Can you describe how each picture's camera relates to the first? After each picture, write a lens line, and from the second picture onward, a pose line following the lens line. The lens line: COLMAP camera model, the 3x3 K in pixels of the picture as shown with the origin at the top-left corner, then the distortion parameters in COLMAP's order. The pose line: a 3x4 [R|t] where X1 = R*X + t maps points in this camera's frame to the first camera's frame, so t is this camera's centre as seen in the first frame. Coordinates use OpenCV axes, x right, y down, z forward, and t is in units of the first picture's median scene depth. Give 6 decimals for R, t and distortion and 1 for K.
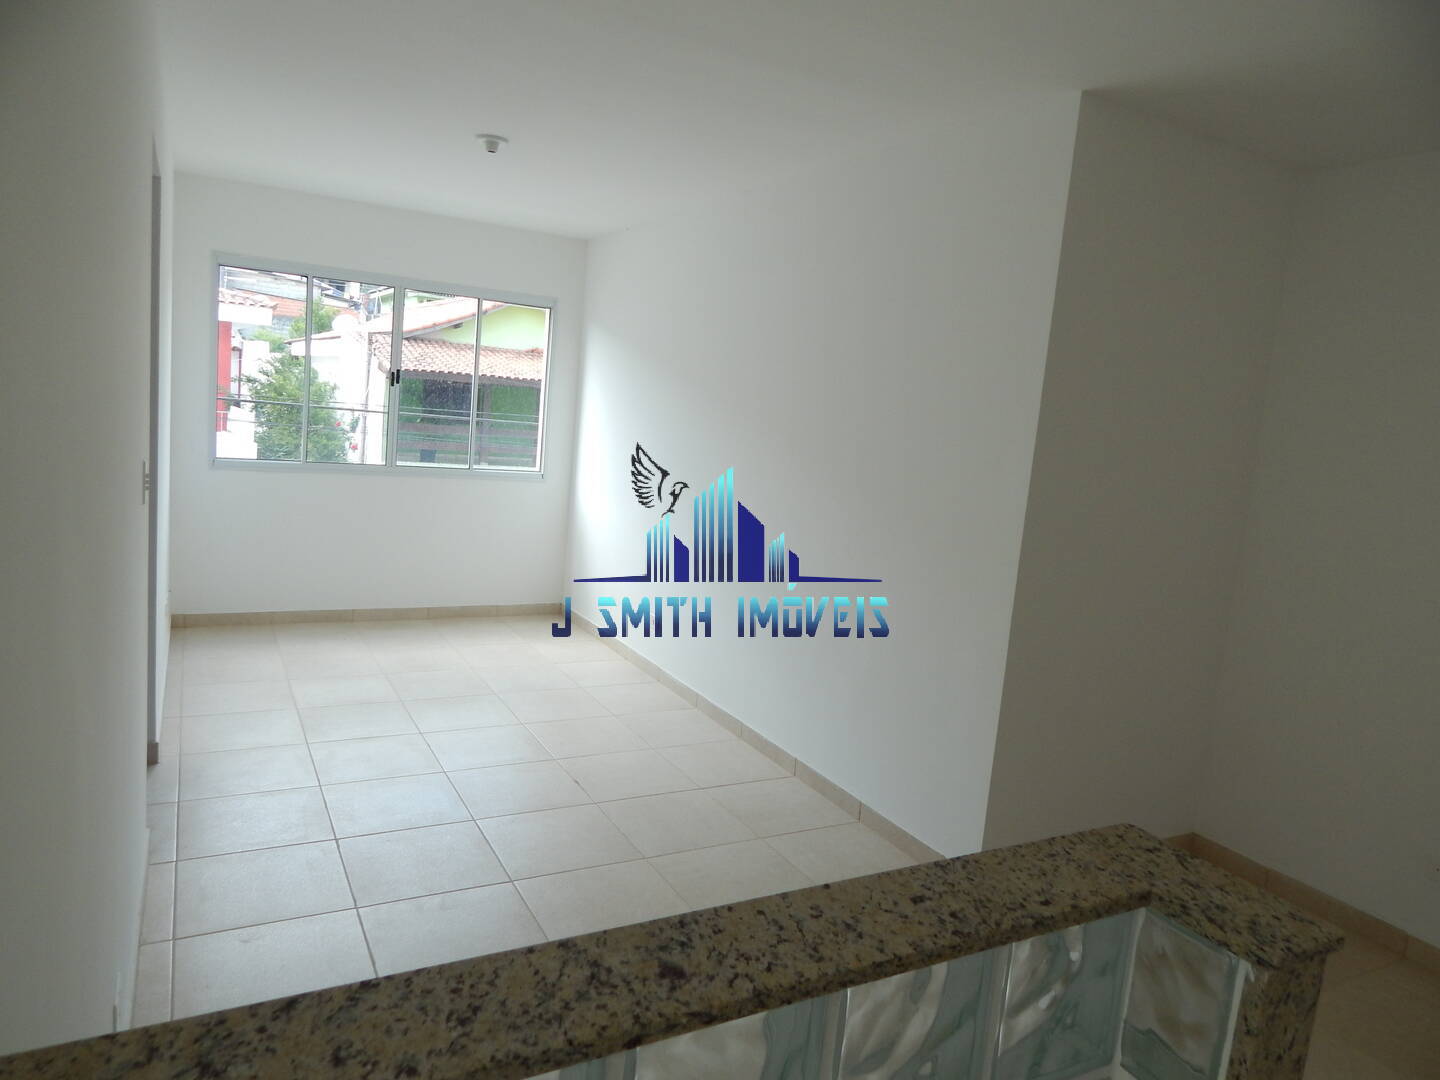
lens RADIAL K [[945.4, 0, 720.0], [0, 945.4, 540.0], [0, 0, 1]] dist [0.000119, -0.001603]
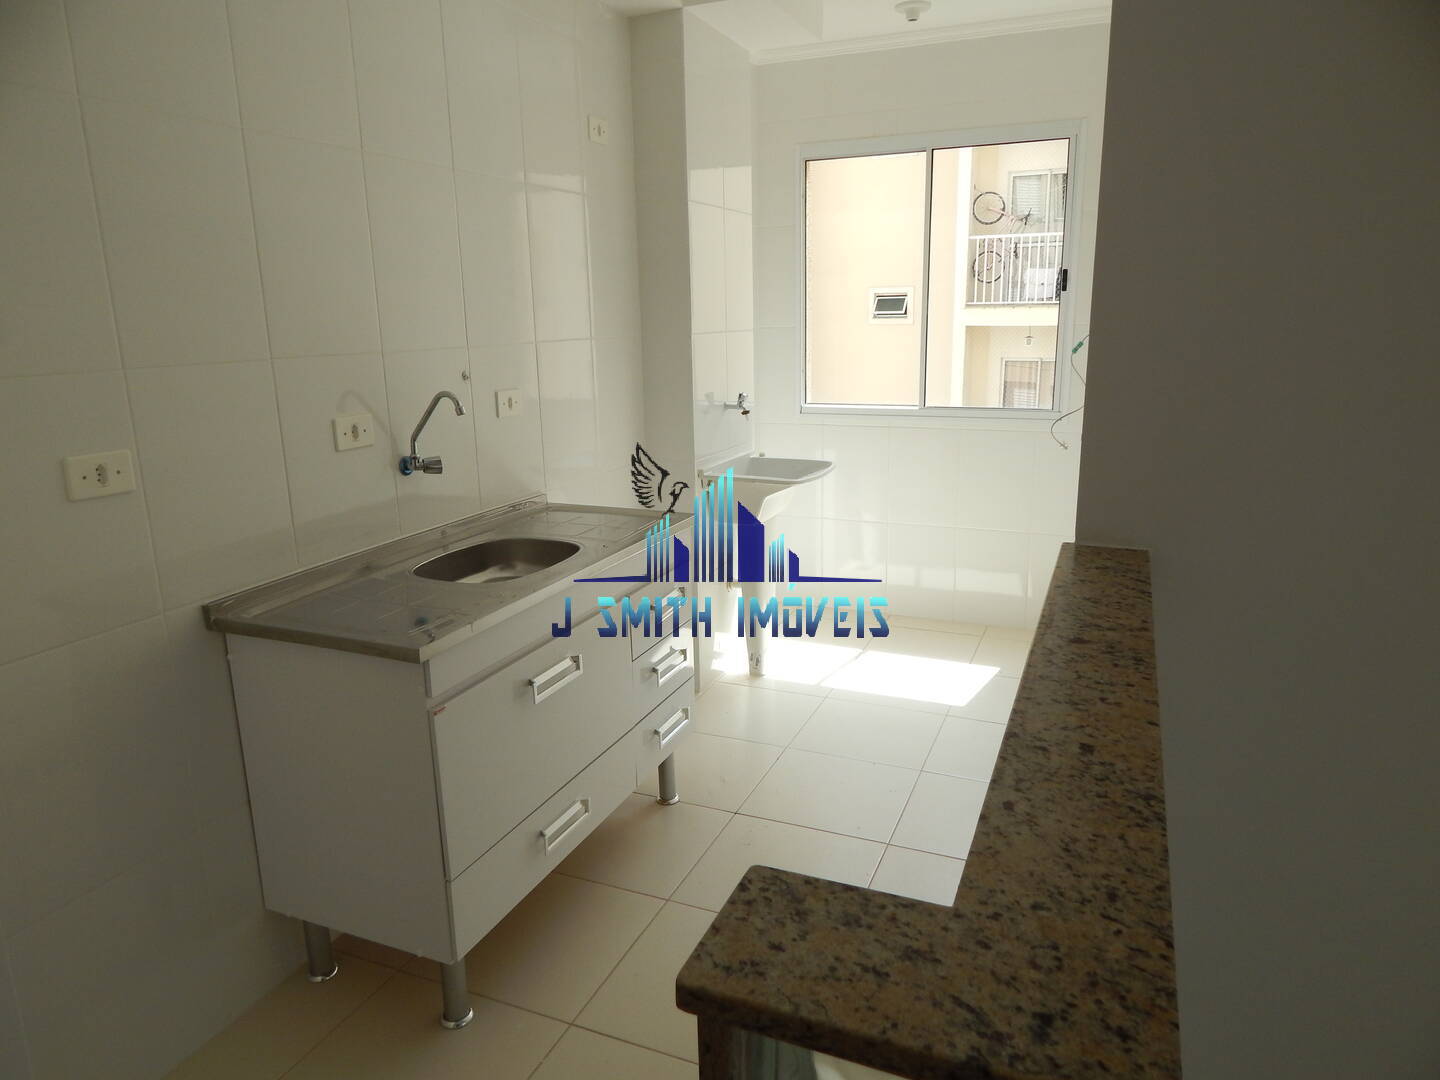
lens RADIAL K [[945.4, 0, 720.0], [0, 945.4, 540.0], [0, 0, 1]] dist [0.000119, -0.001603]
pose [[-0.786796, 0.068987, -0.613345, 0.925546], [-0.138264, 0.948779, 0.284080, 0.002093], [0.601527, 0.308317, -0.736957, 1.288335]]
